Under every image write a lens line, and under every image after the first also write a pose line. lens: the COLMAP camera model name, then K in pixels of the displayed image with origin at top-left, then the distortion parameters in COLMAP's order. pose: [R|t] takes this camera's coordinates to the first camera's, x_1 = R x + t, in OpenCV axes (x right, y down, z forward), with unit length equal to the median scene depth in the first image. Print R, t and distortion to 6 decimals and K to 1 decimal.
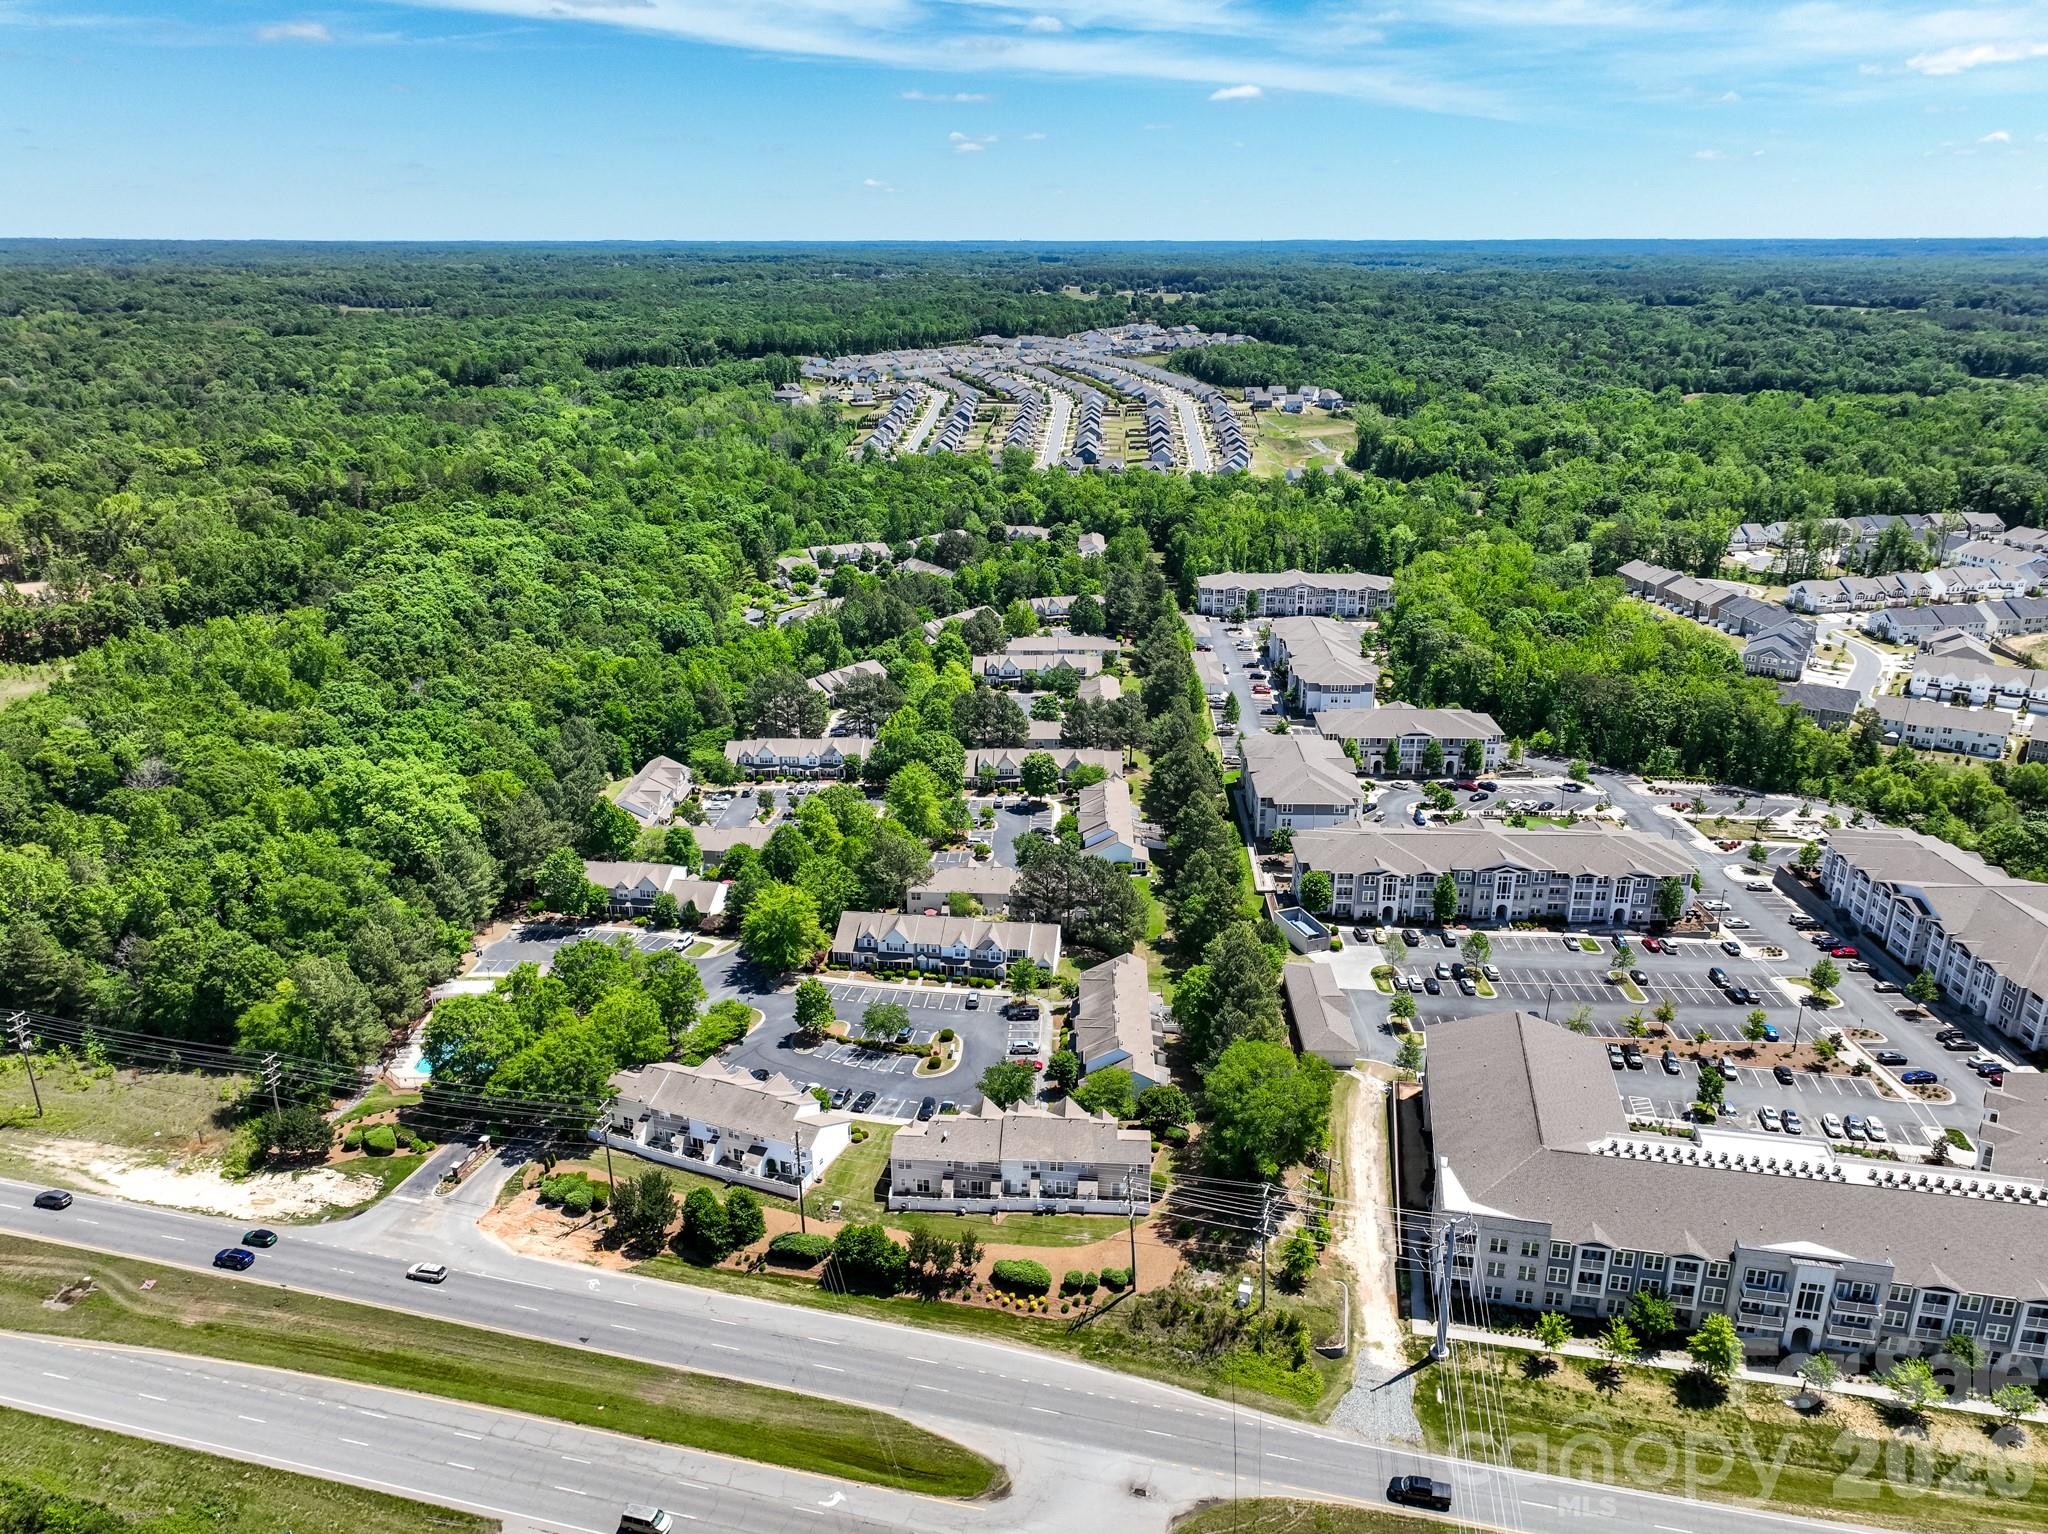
lens RADIAL K [[1458.9, 0, 1021.1], [0, 1458.9, 770.9], [0, 0, 1]] dist [0.002979, 0.019138]
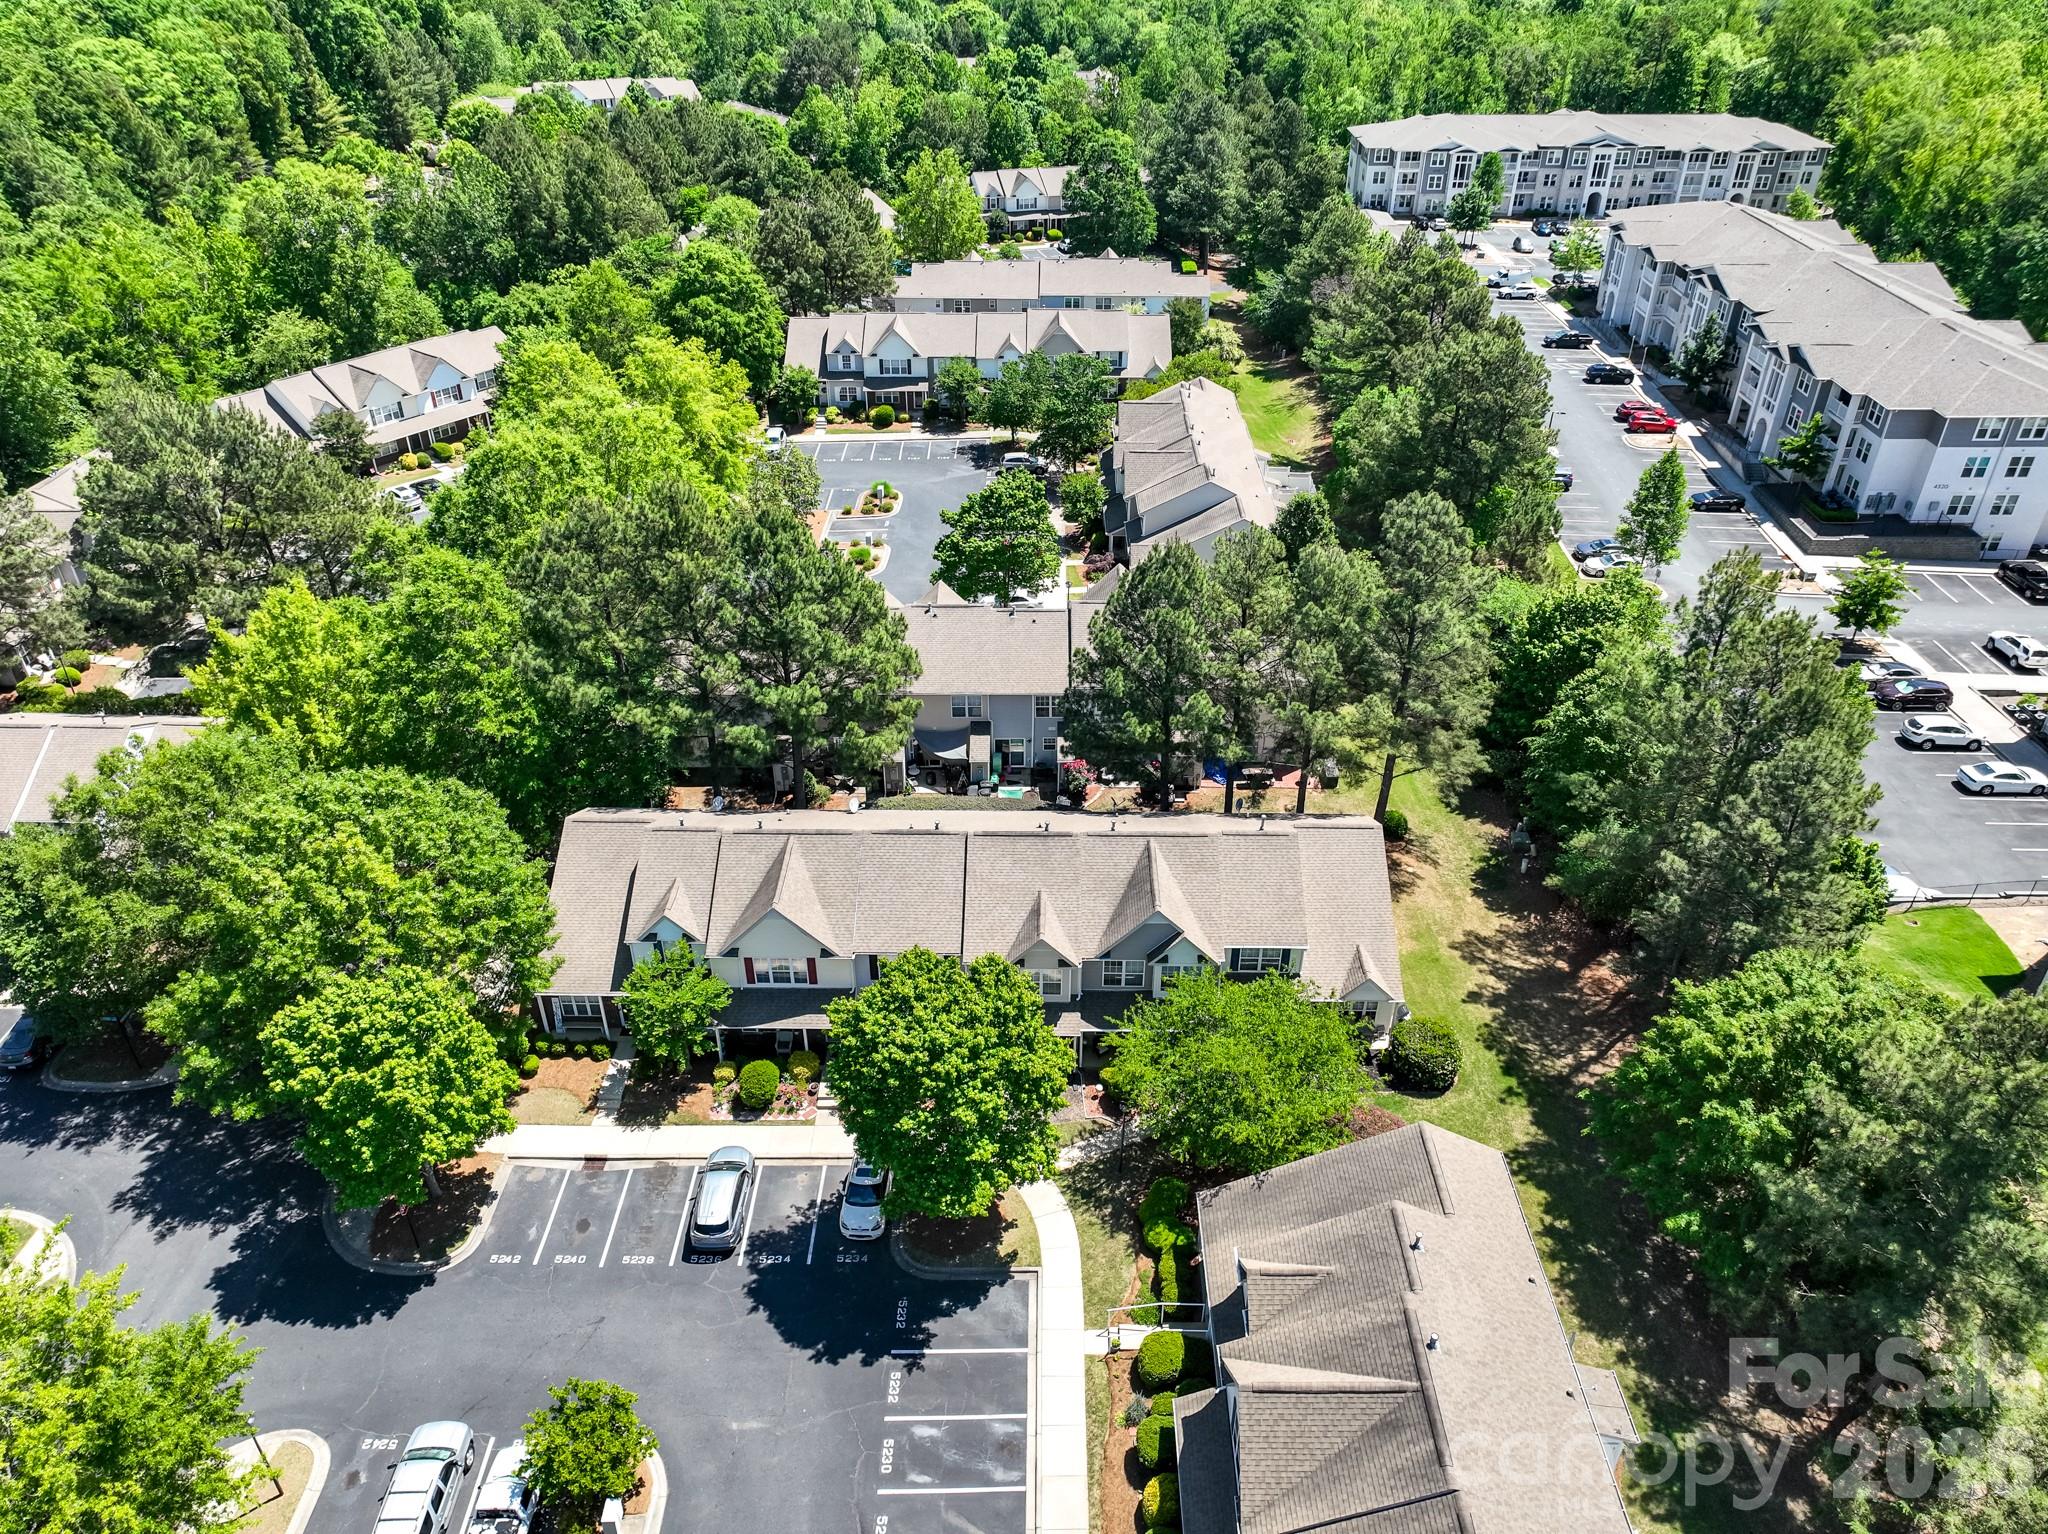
lens RADIAL K [[1458.9, 0, 1021.1], [0, 1458.9, 770.9], [0, 0, 1]] dist [0.002979, 0.019138]
pose [[0.999782, -0.006801, 0.019742, 0.011219], [0.002204, 0.974561, 0.224110, -0.042727], [-0.020764, -0.224018, 0.974364, 0.533809]]
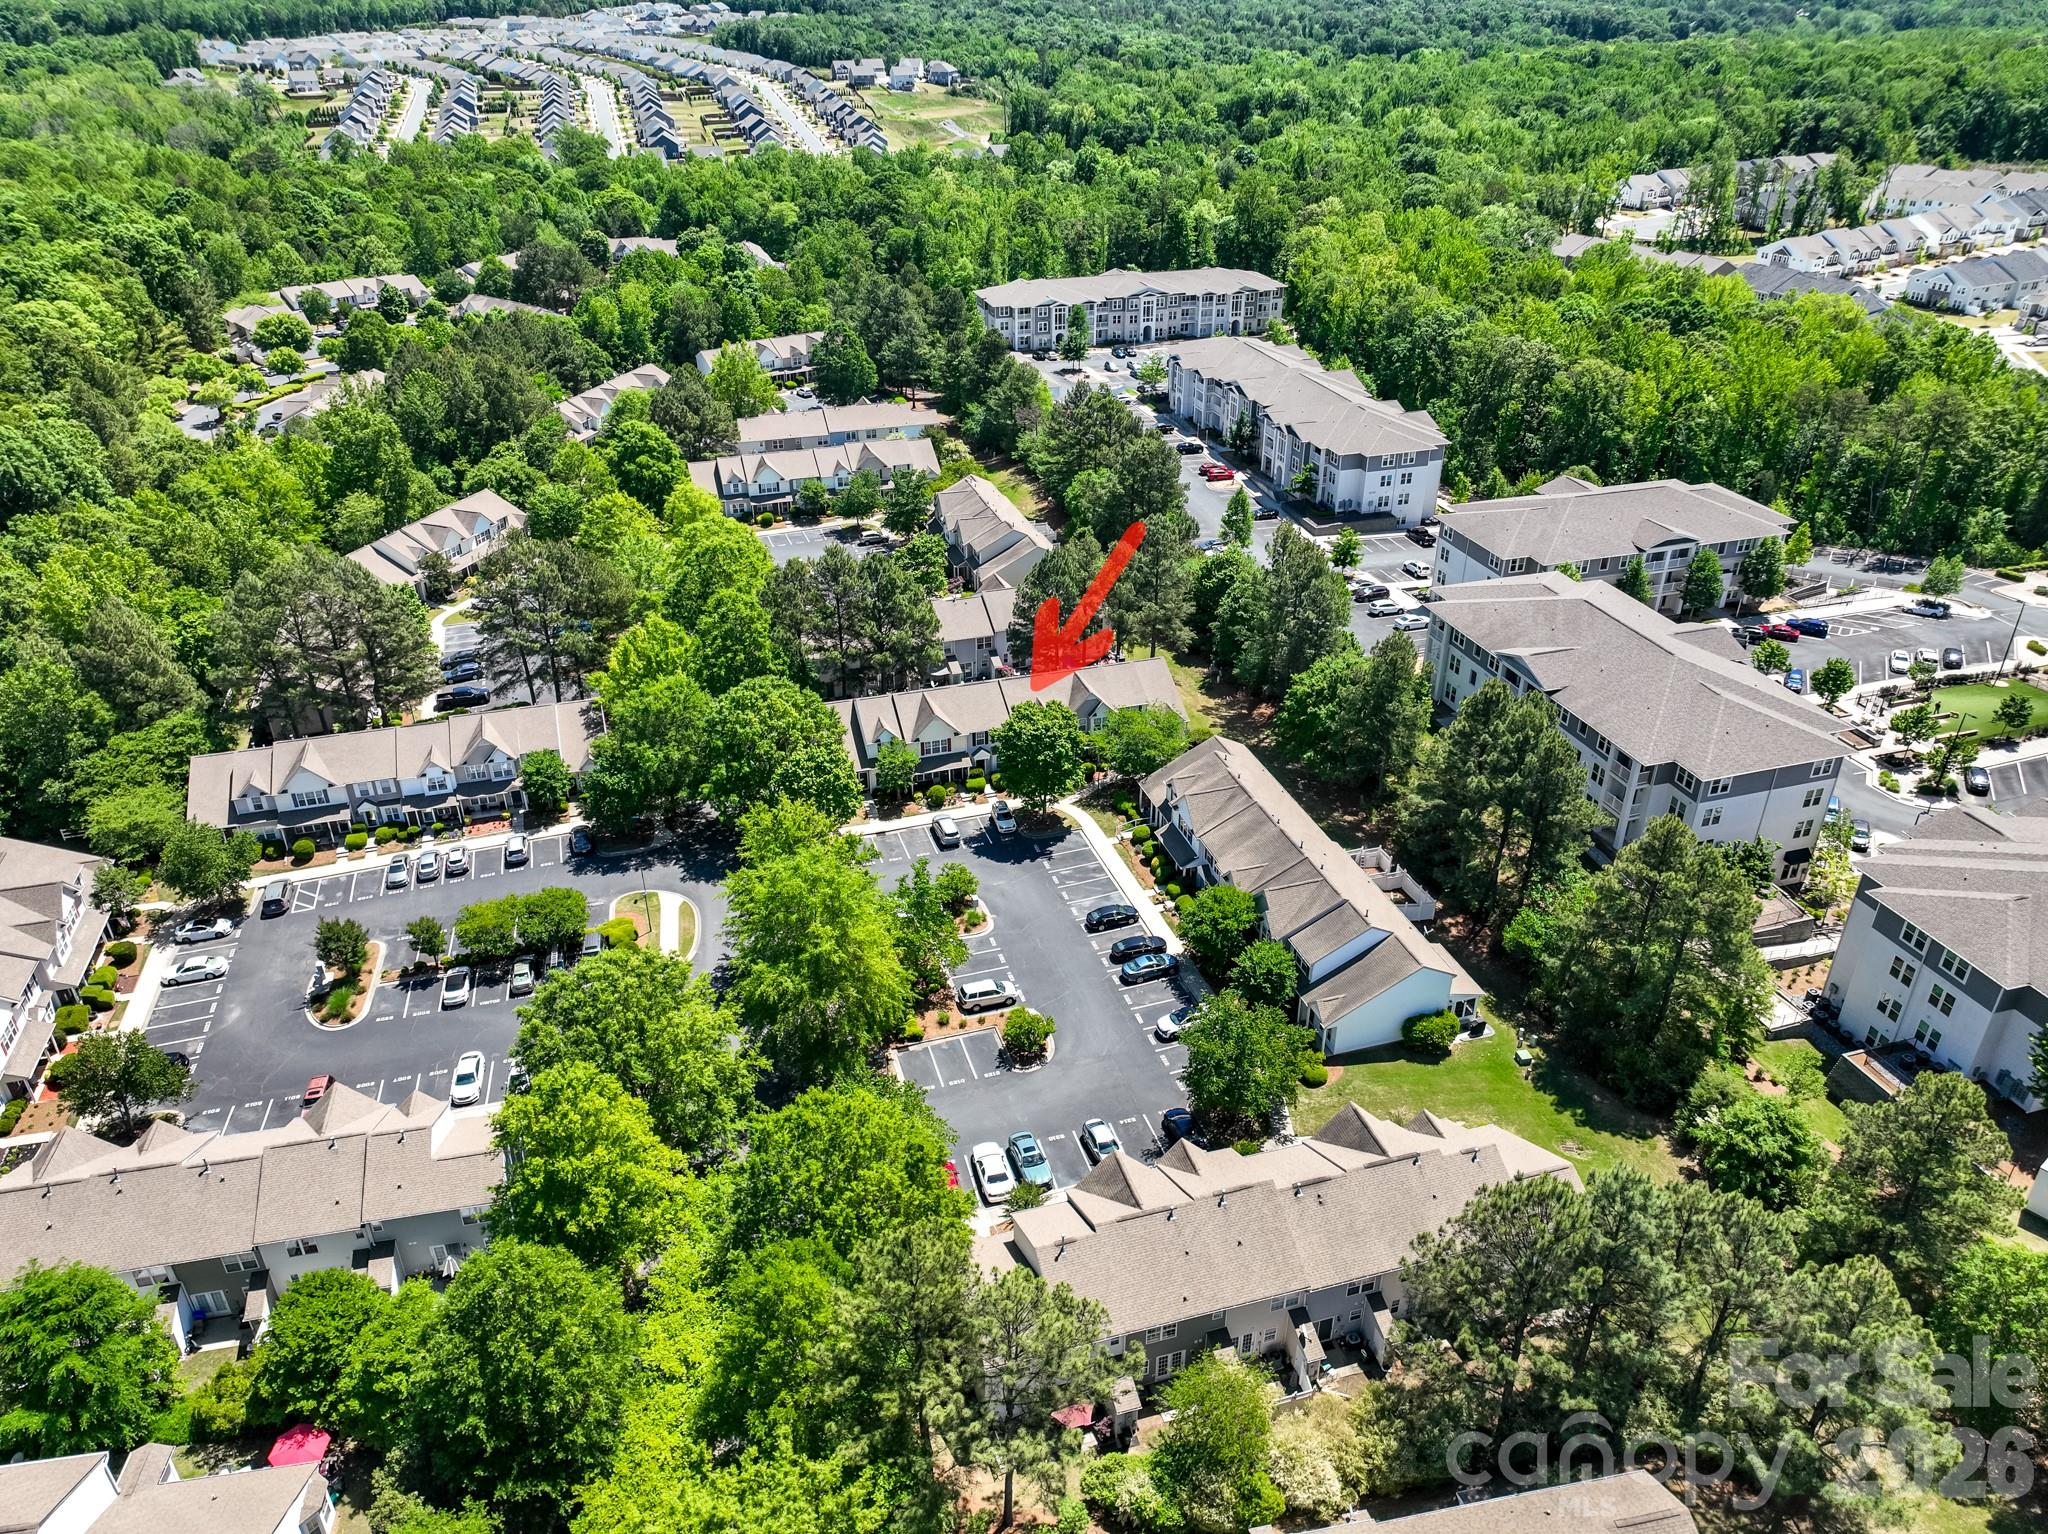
lens RADIAL K [[1458.9, 0, 1021.1], [0, 1458.9, 770.9], [0, 0, 1]] dist [0.002979, 0.019138]
pose [[0.946613, -0.158519, 0.280707, -0.068959], [0.110494, 0.977547, 0.179423, -0.042781], [-0.302846, -0.138827, 0.942874, 0.383354]]
